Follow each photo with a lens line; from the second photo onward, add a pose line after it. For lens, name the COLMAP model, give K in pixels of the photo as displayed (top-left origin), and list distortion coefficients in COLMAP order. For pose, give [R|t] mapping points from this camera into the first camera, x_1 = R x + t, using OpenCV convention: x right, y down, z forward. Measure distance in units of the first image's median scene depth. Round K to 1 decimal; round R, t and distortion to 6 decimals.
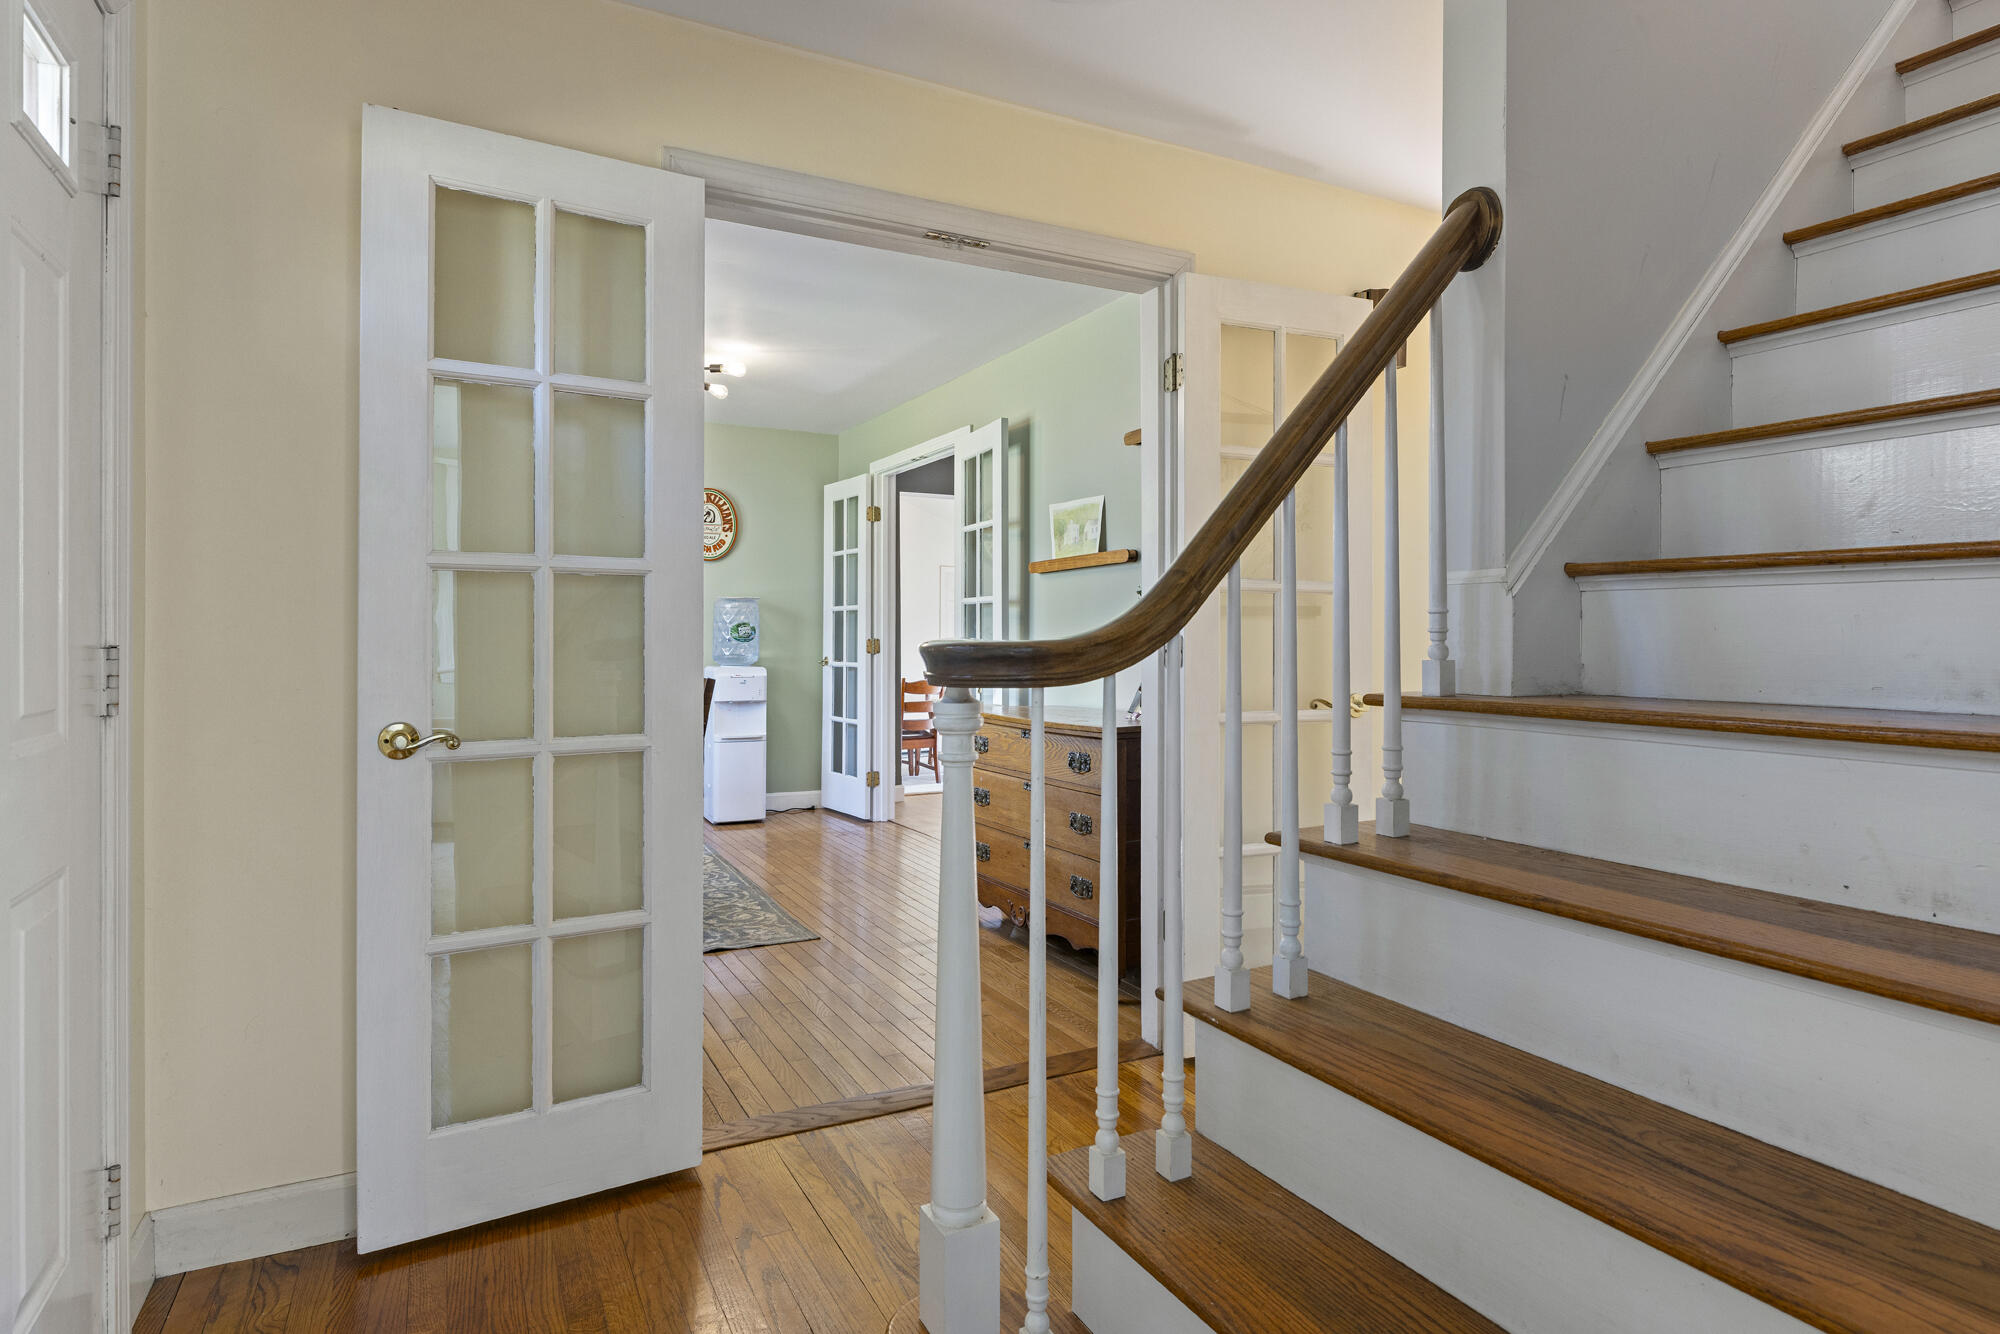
lens RADIAL K [[1087.6, 0, 1001.9], [0, 1087.6, 652.3], [0, 0, 1]] dist [0.000033, 0.000223]
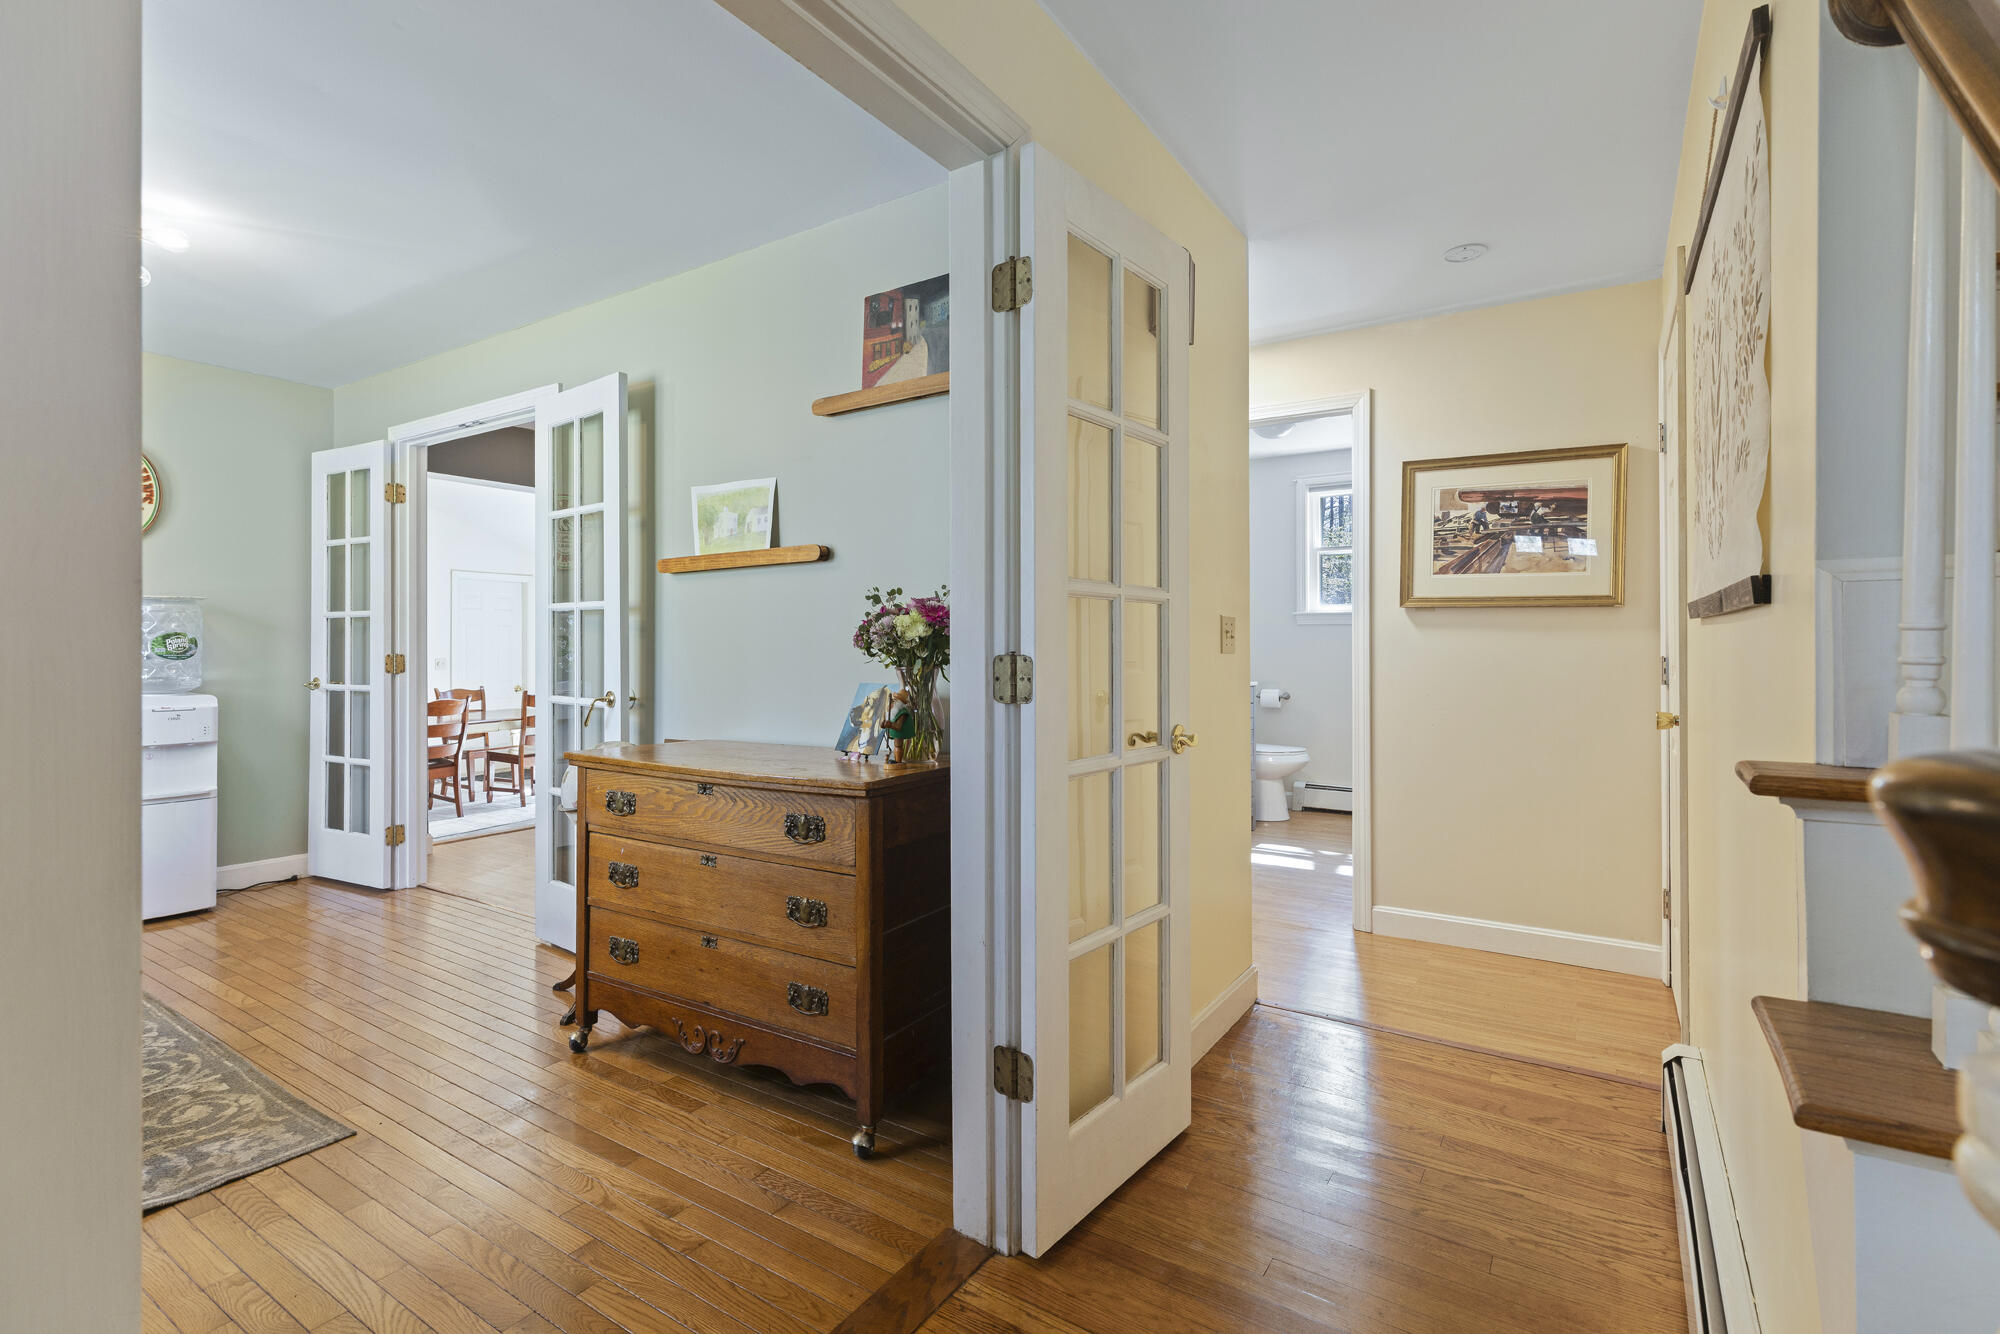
lens RADIAL K [[926.9, 0, 993.6], [0, 926.9, 650.6], [0, 0, 1]] dist [0.010651, -0.001795]
pose [[0.876813, -0.004729, 0.480809, -0.075432], [0.008791, 0.999942, -0.006197, -0.008488], [-0.480752, 0.009660, 0.876803, 0.254300]]
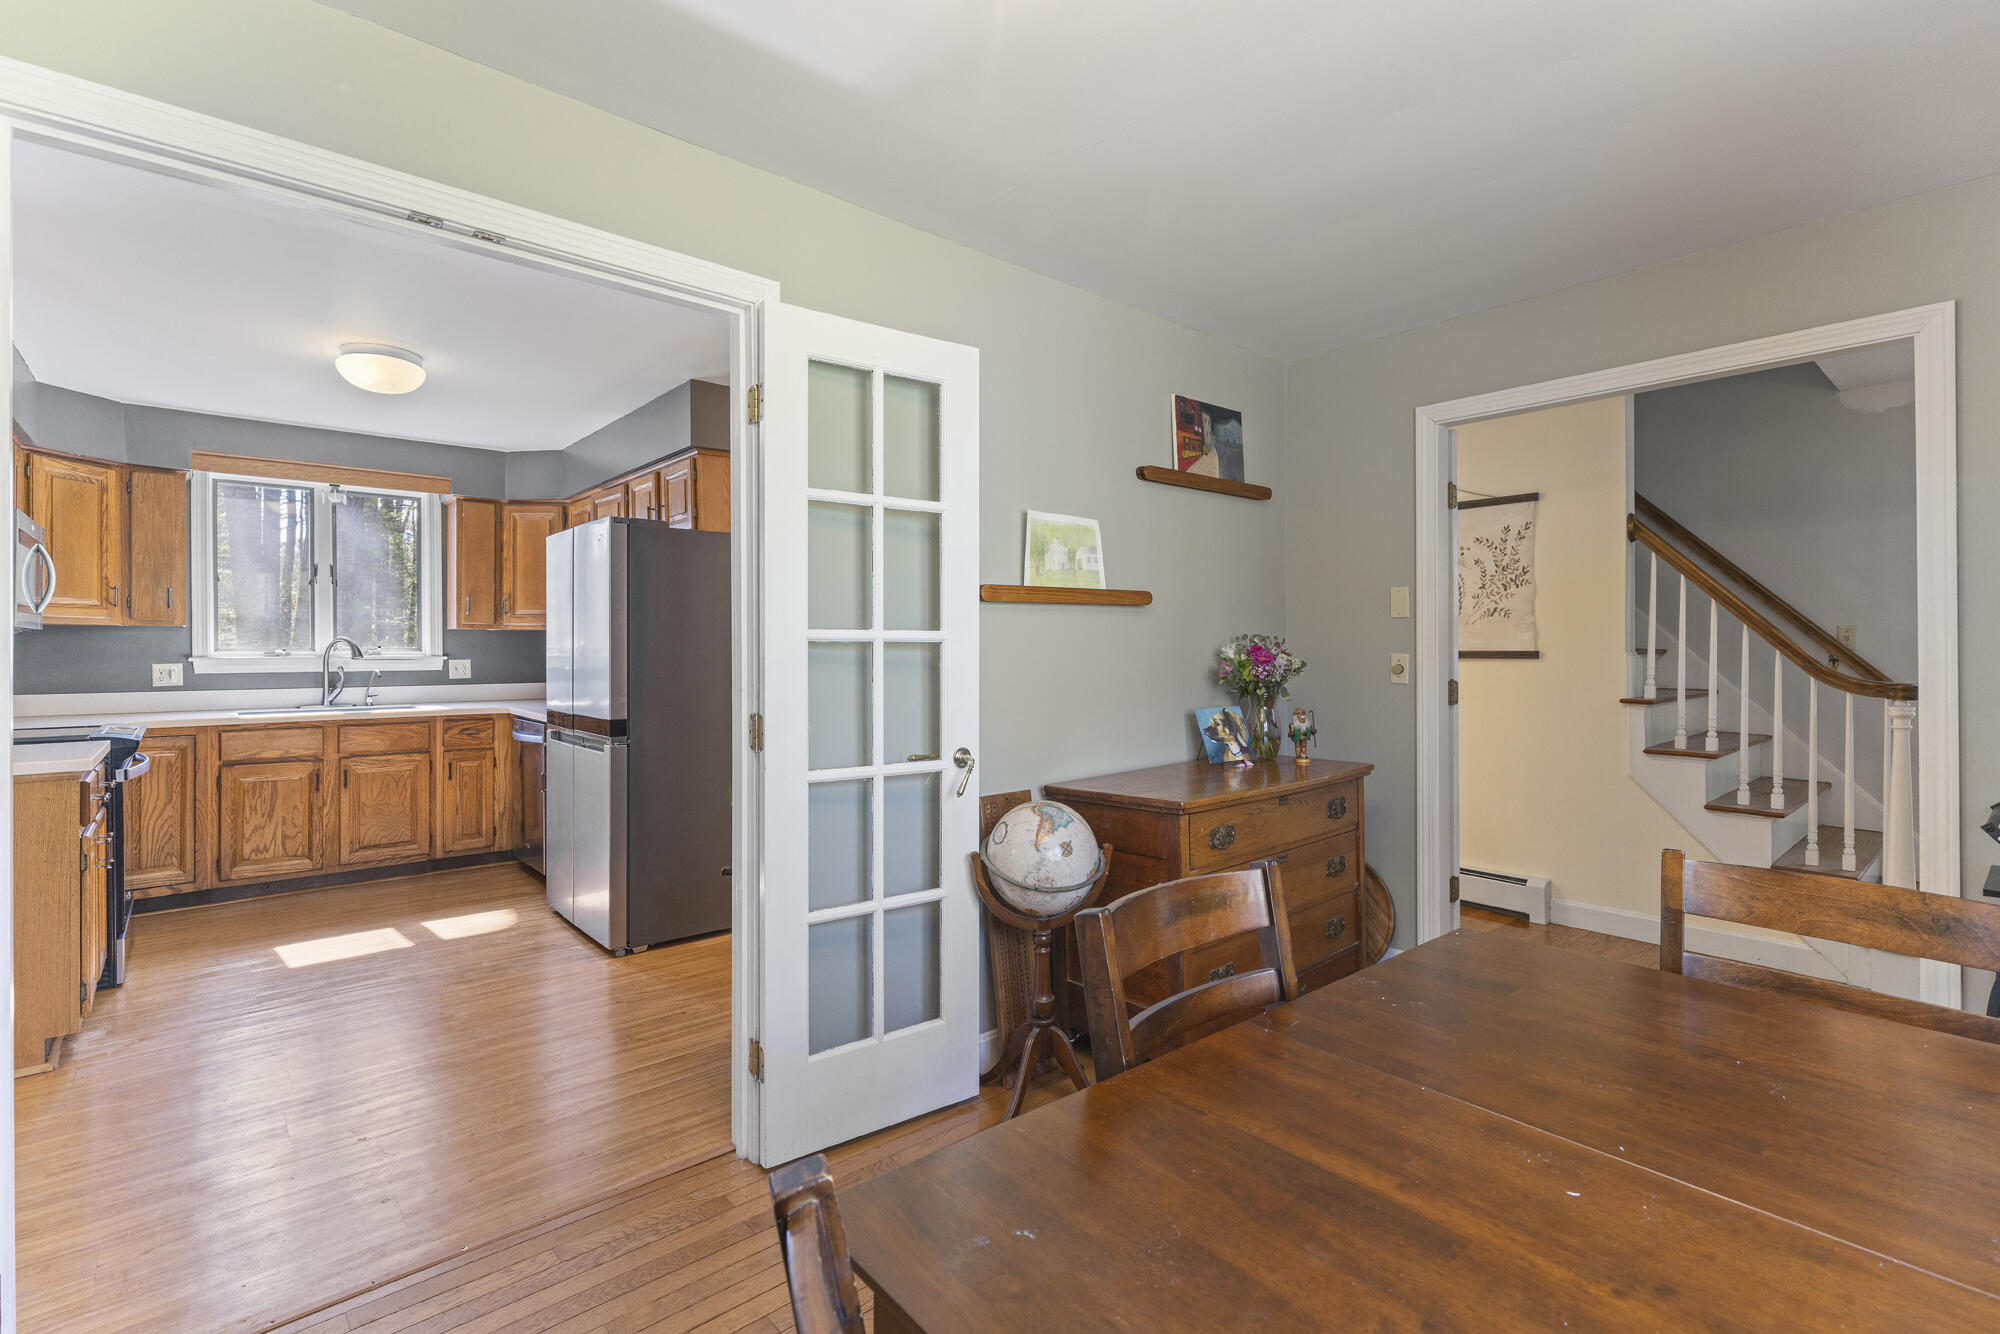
lens RADIAL K [[926.9, 0, 999.7], [0, 926.9, 662.1], [0, 0, 1]] dist [0.010651, -0.001795]
pose [[-0.222458, -0.008607, 0.974904, -0.465001], [0.012633, 0.999852, 0.011710, -0.035413], [-0.974860, 0.014921, -0.222317, 0.975833]]
